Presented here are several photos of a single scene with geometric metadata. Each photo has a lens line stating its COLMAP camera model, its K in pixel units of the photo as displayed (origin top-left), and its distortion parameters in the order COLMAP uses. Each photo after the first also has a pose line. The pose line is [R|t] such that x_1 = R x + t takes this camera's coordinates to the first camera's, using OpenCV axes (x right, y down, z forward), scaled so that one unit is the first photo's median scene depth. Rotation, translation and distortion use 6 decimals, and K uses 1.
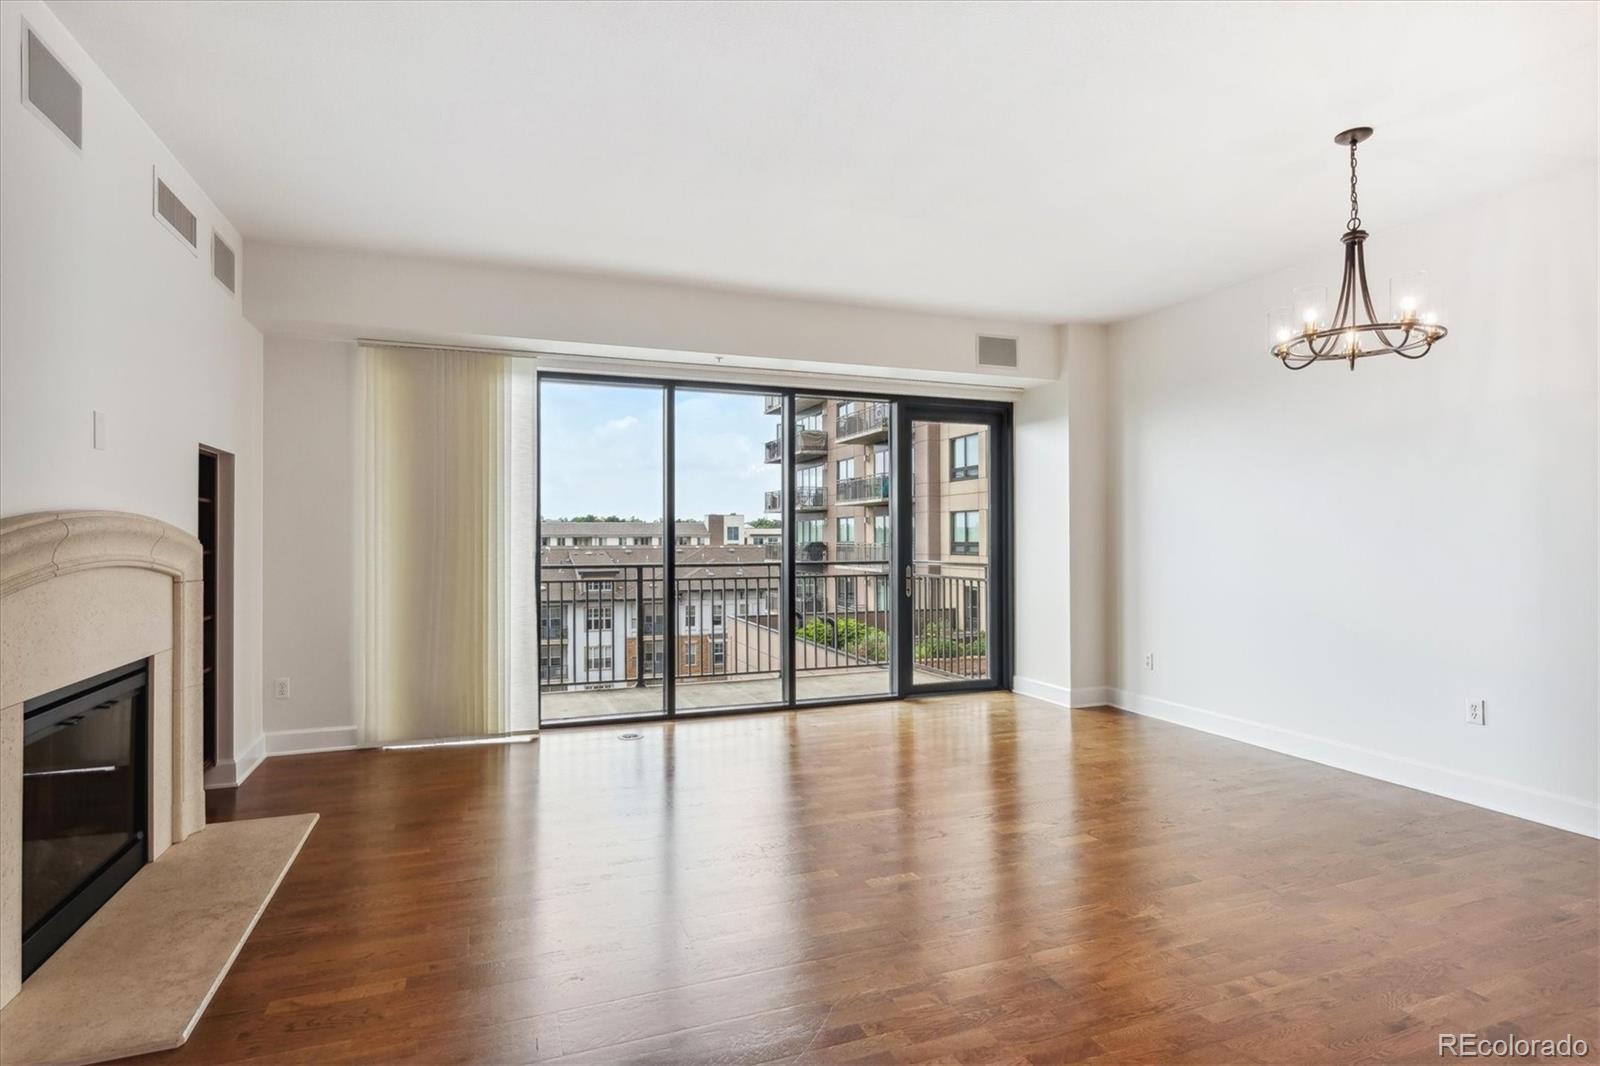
lens RADIAL K [[822.3, 0, 800.0], [0, 822.3, 533.0], [0, 0, 1]] dist [0.002391, 0.000337]
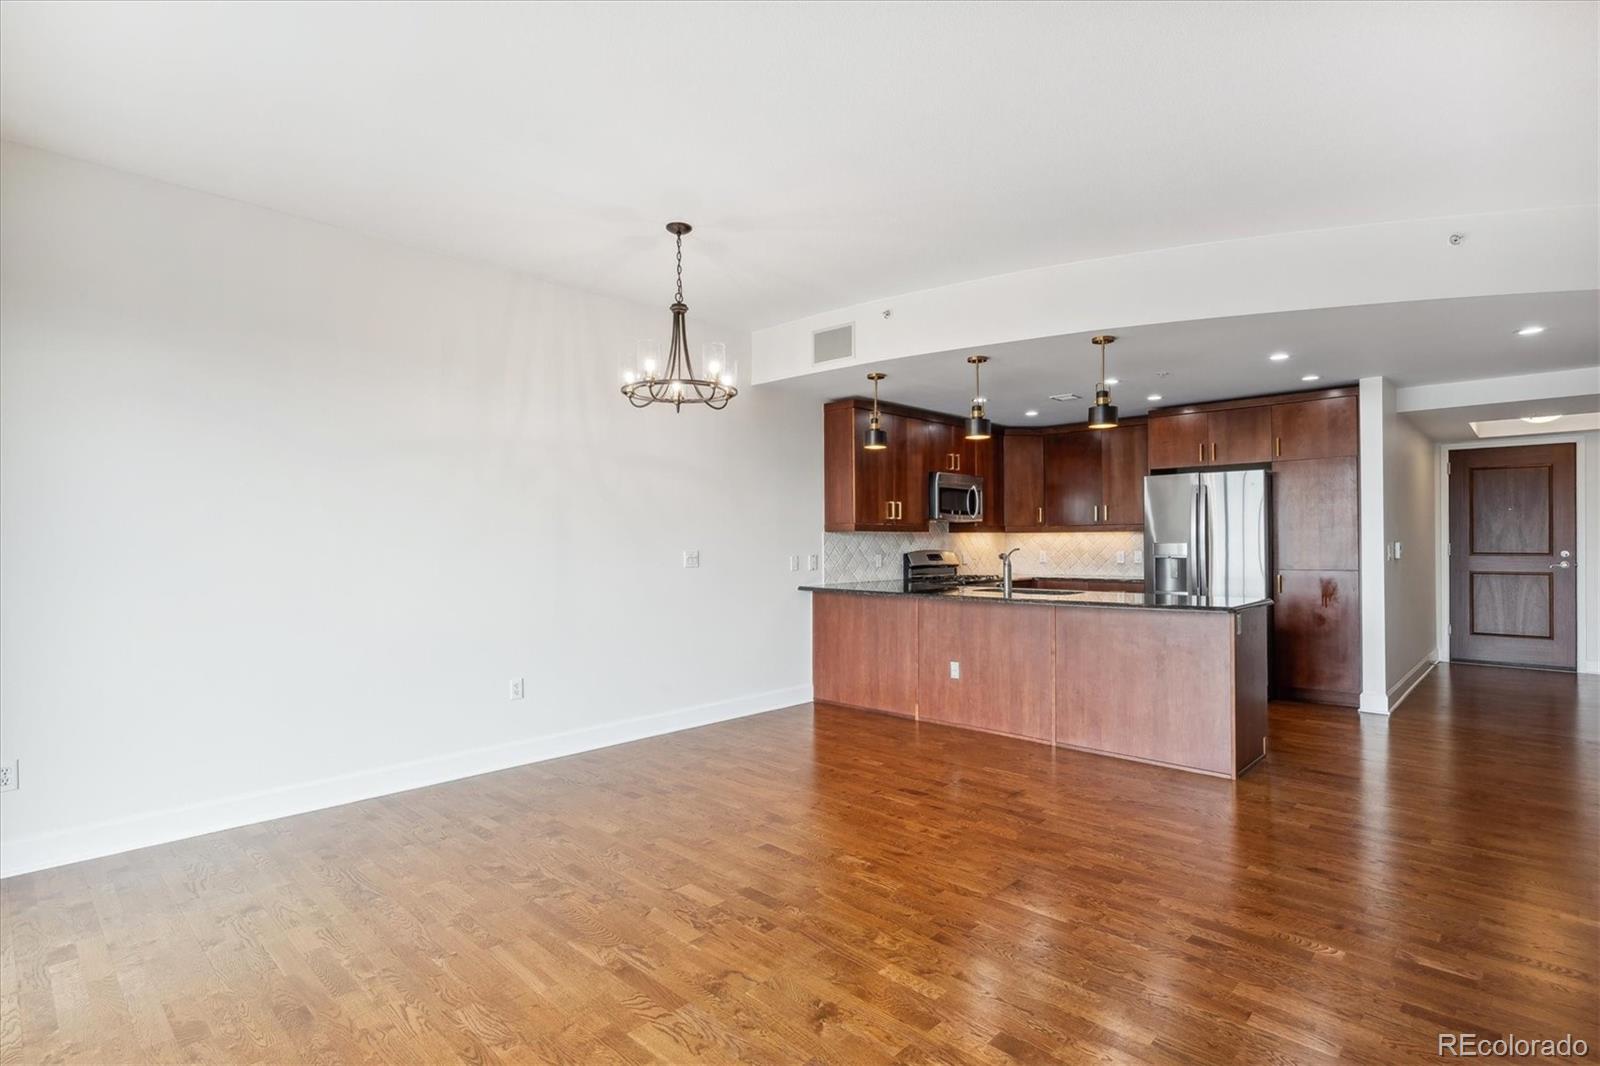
lens RADIAL K [[788.1, 0, 803.6], [0, 788.1, 537.3], [0, 0, 1]] dist [0.000907, 0.000072]
pose [[-0.430298, 0.010681, 0.902624, -0.238021], [0.000309, 0.999932, -0.011685, 0.003186], [-0.902687, -0.004749, -0.430272, 0.639584]]
